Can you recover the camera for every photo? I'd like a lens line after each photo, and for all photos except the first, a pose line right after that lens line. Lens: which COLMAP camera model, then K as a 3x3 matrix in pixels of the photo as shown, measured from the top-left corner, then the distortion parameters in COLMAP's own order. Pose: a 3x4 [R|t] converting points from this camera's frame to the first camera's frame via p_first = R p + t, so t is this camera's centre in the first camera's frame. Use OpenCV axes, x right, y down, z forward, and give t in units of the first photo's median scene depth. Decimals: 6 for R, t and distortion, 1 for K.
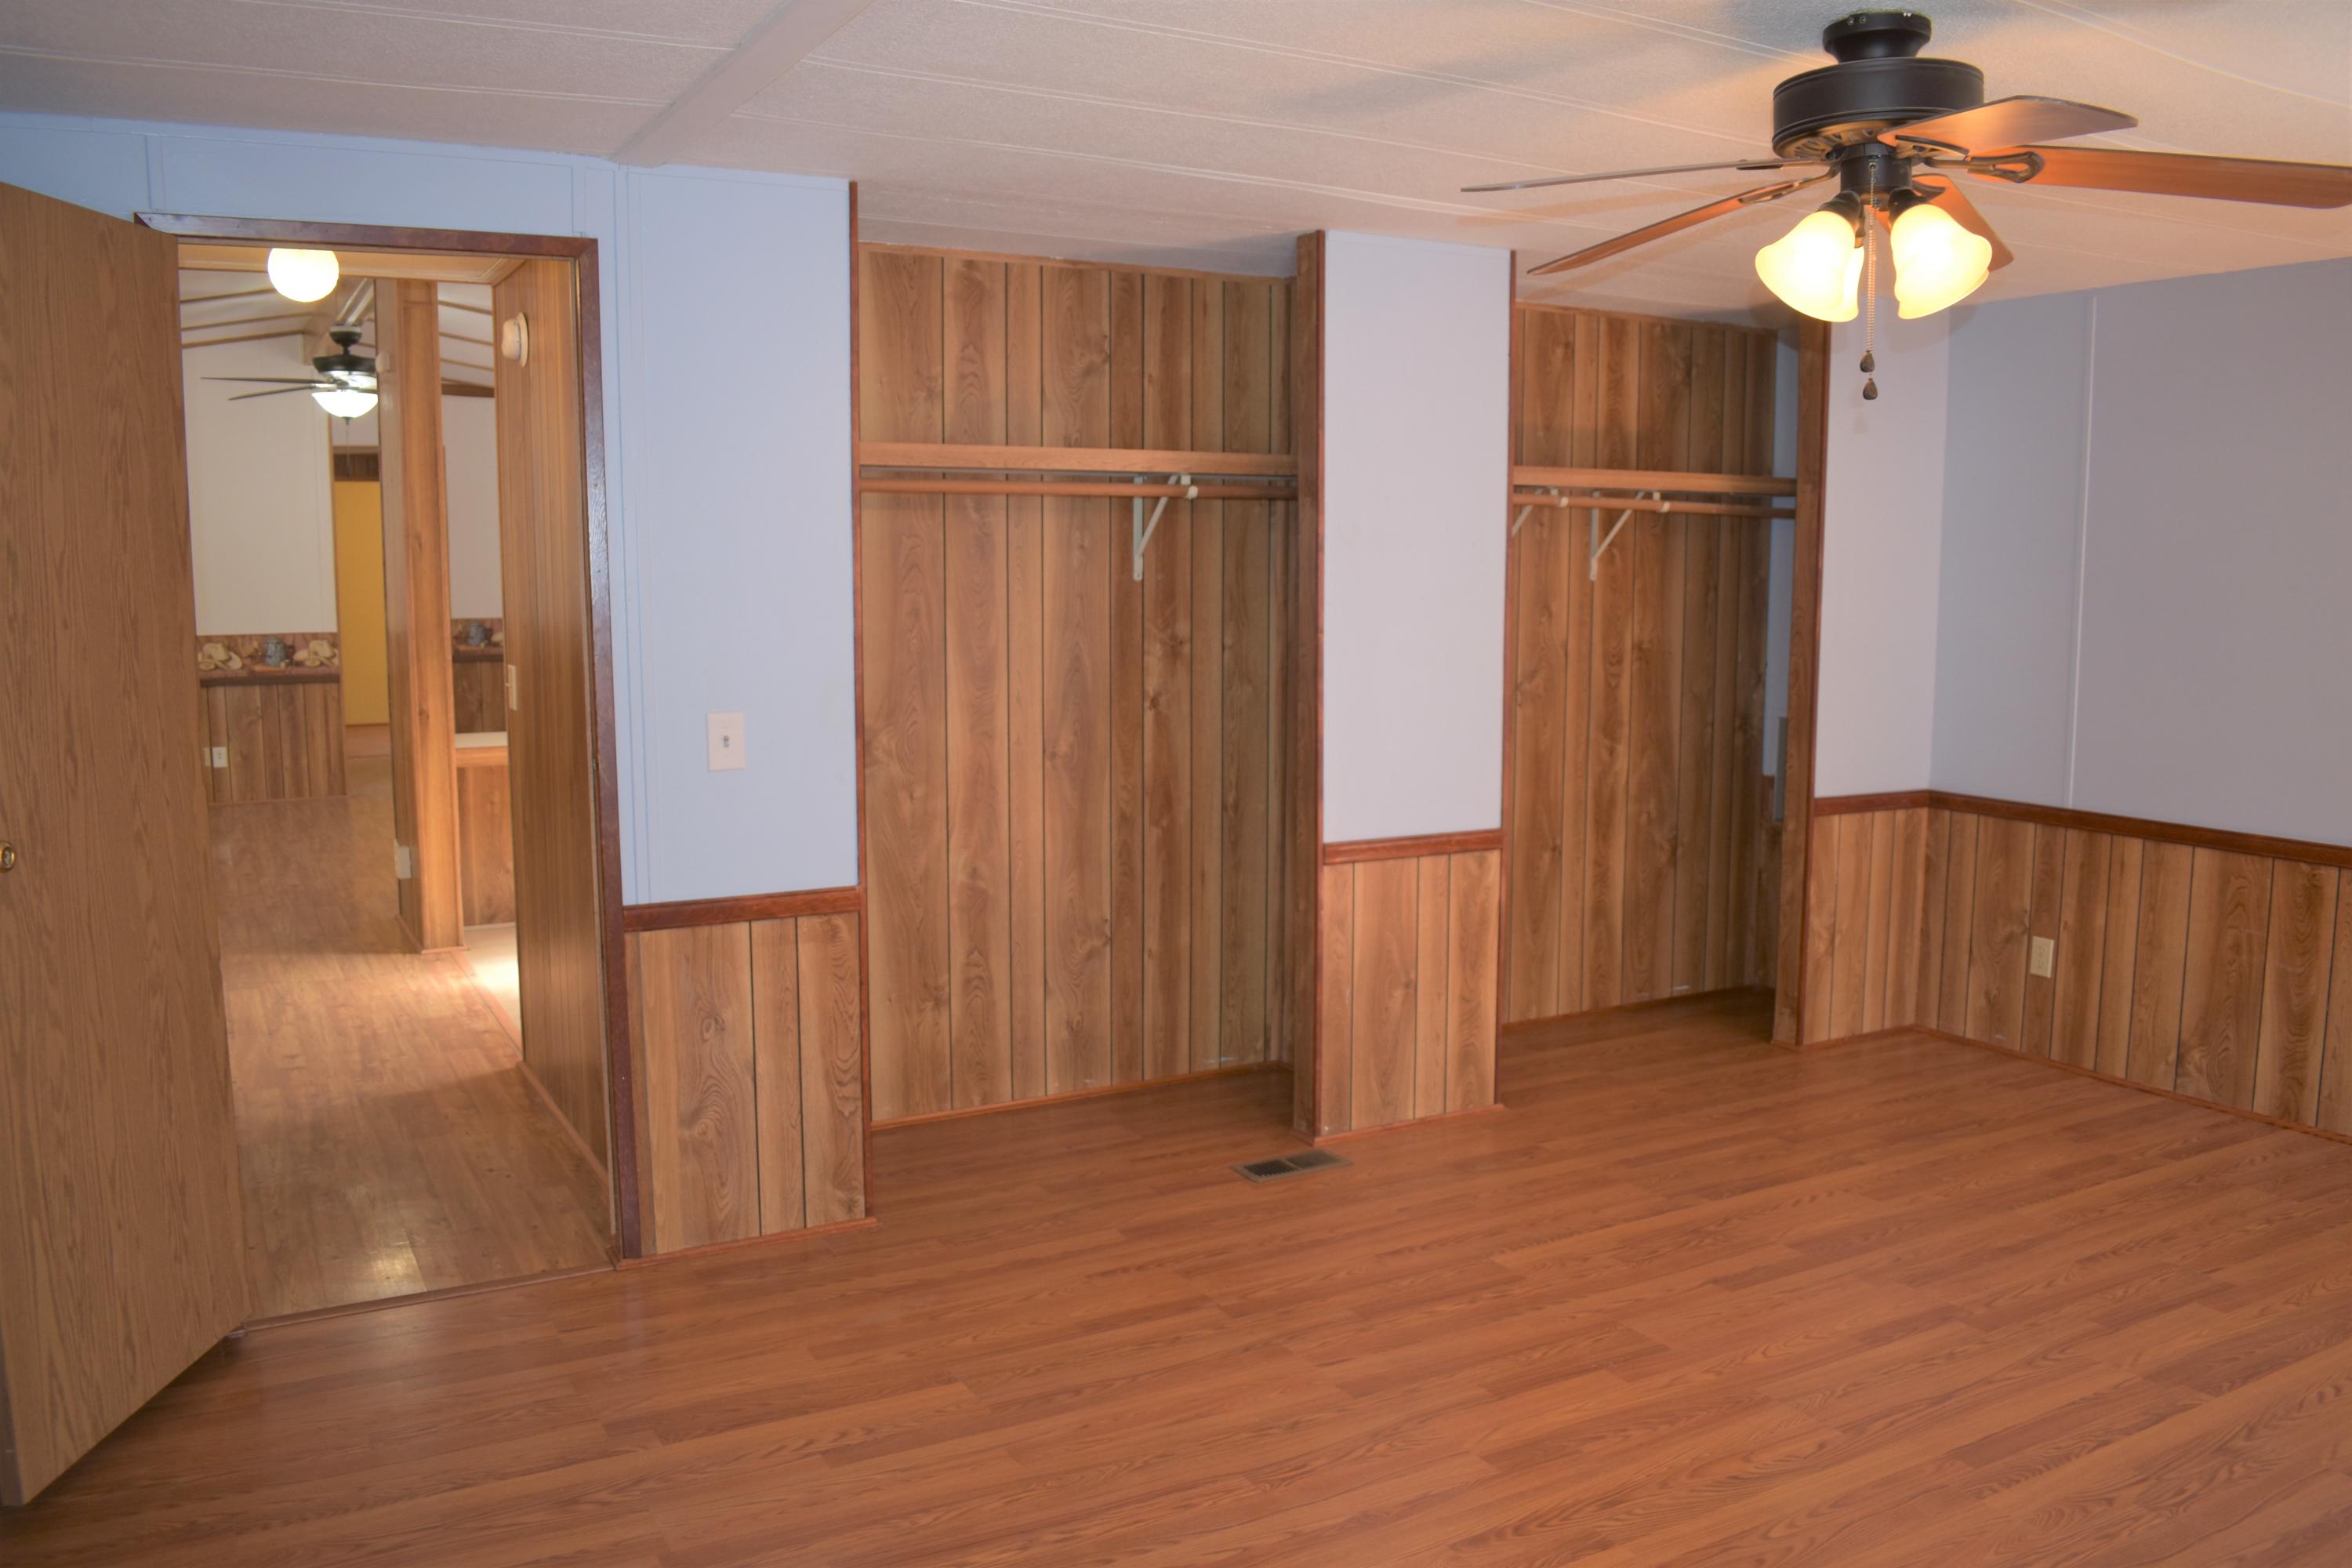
lens RADIAL K [[1822.6, 0, 1166.8], [0, 1822.6, 780.8], [0, 0, 1]] dist [-0.096569, 0.013678]
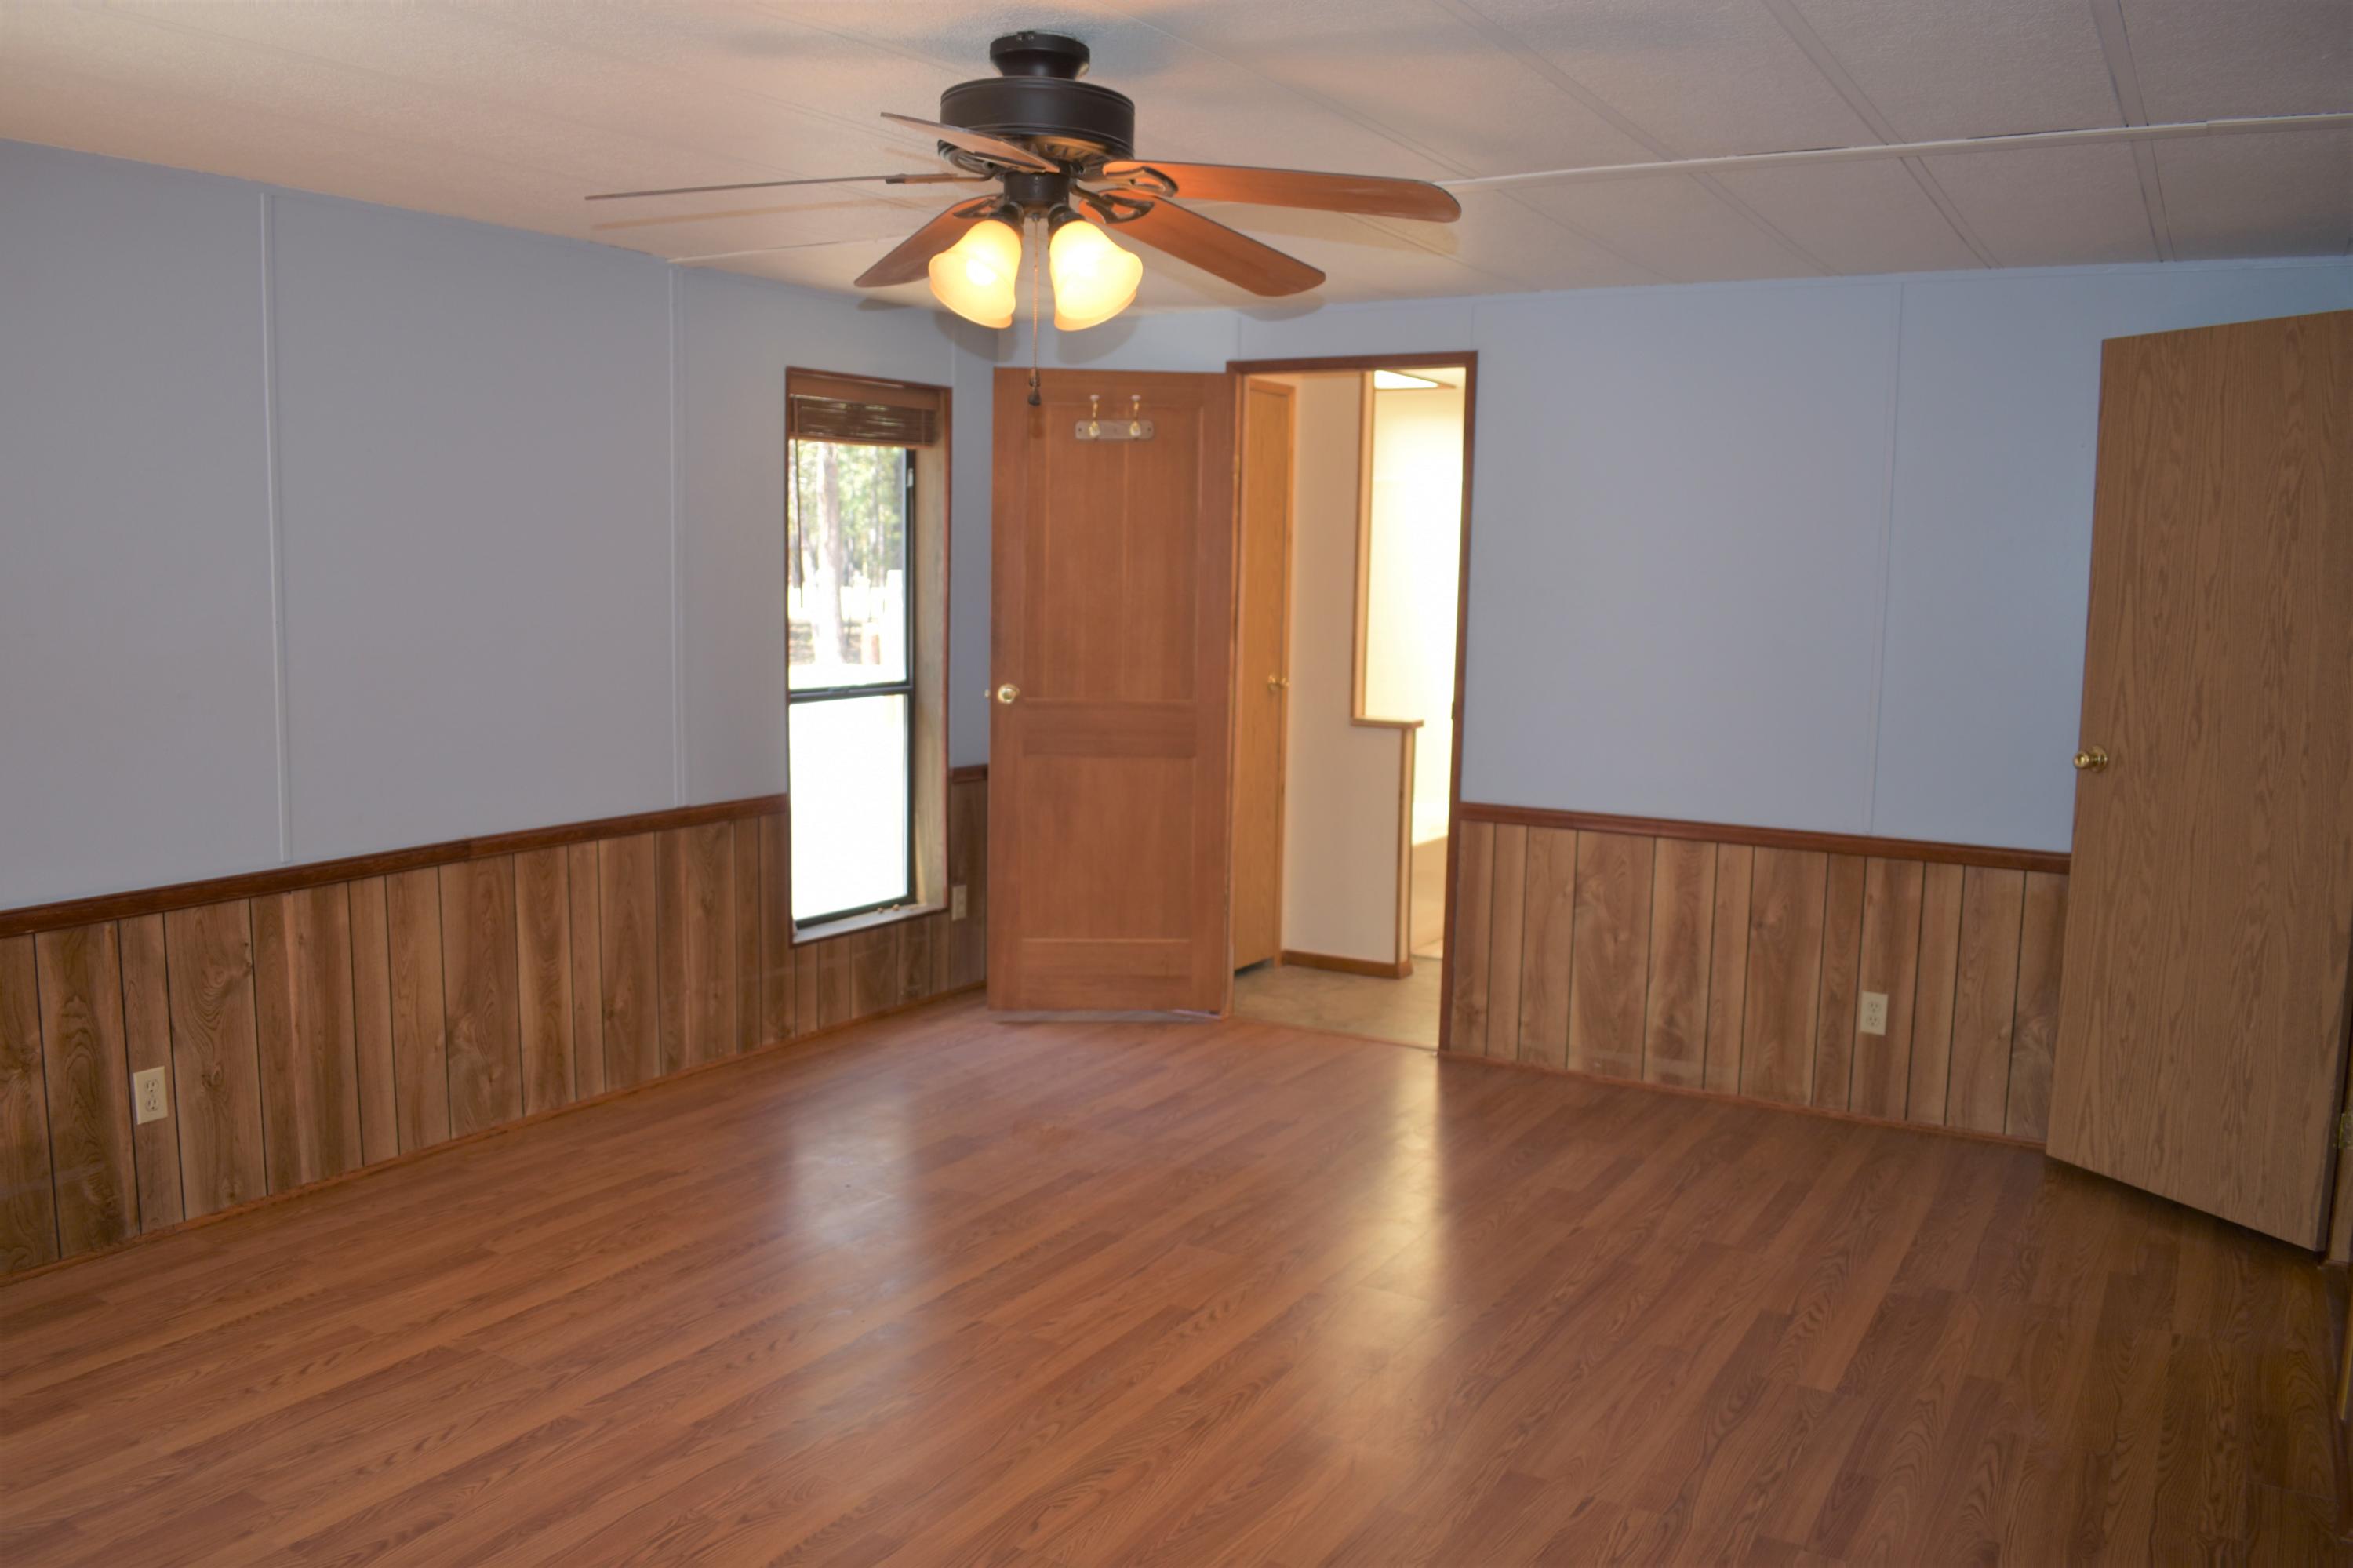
lens RADIAL K [[1823.4, 0, 1167.3], [0, 1823.4, 780.8], [0, 0, 1]] dist [-0.096569, 0.013678]
pose [[-0.867577, 0.046680, -0.495108, 0.564708], [-0.073281, 0.972716, 0.220120, -0.156587], [0.491874, 0.227253, -0.840485, 1.299023]]
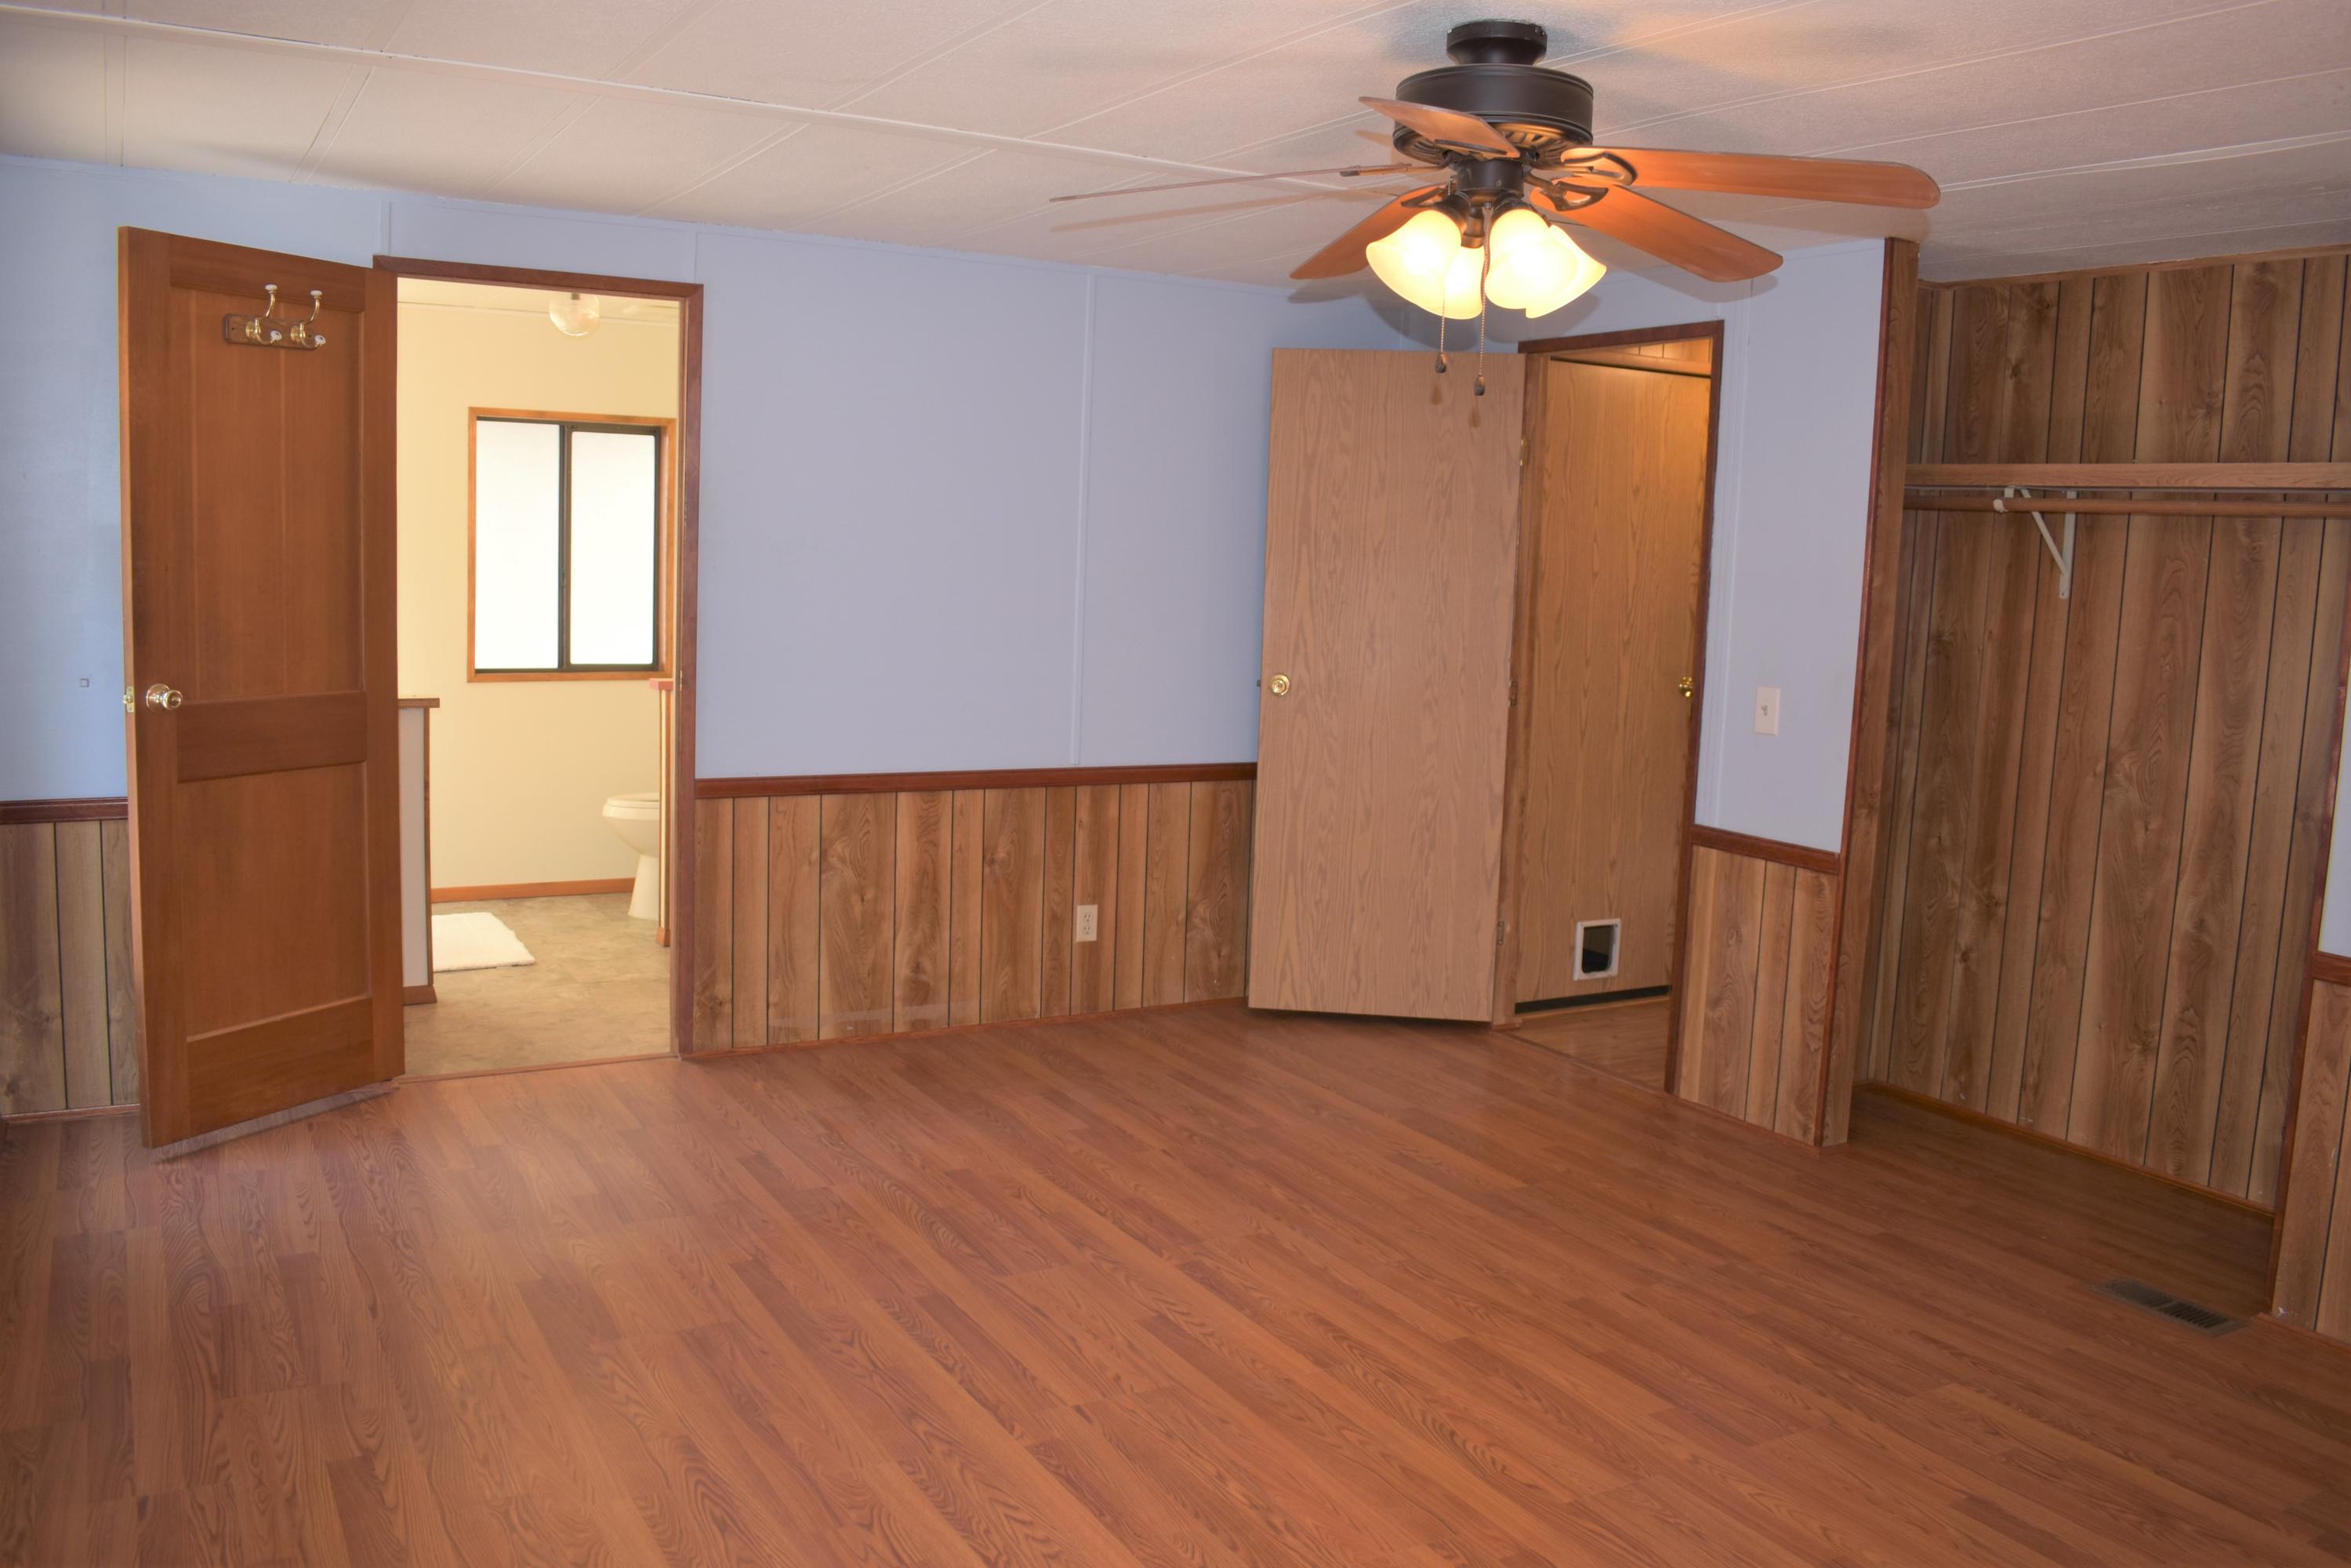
lens RADIAL K [[1908.2, 0, 1175.5], [0, 1908.2, 784.0], [0, 0, 1]] dist [-0.096174, 0.011025]
pose [[0.012186, 0.130309, -0.991399, 0.993299], [-0.156746, 0.979464, 0.126814, -0.069788], [0.987564, 0.153853, 0.032361, 0.543186]]
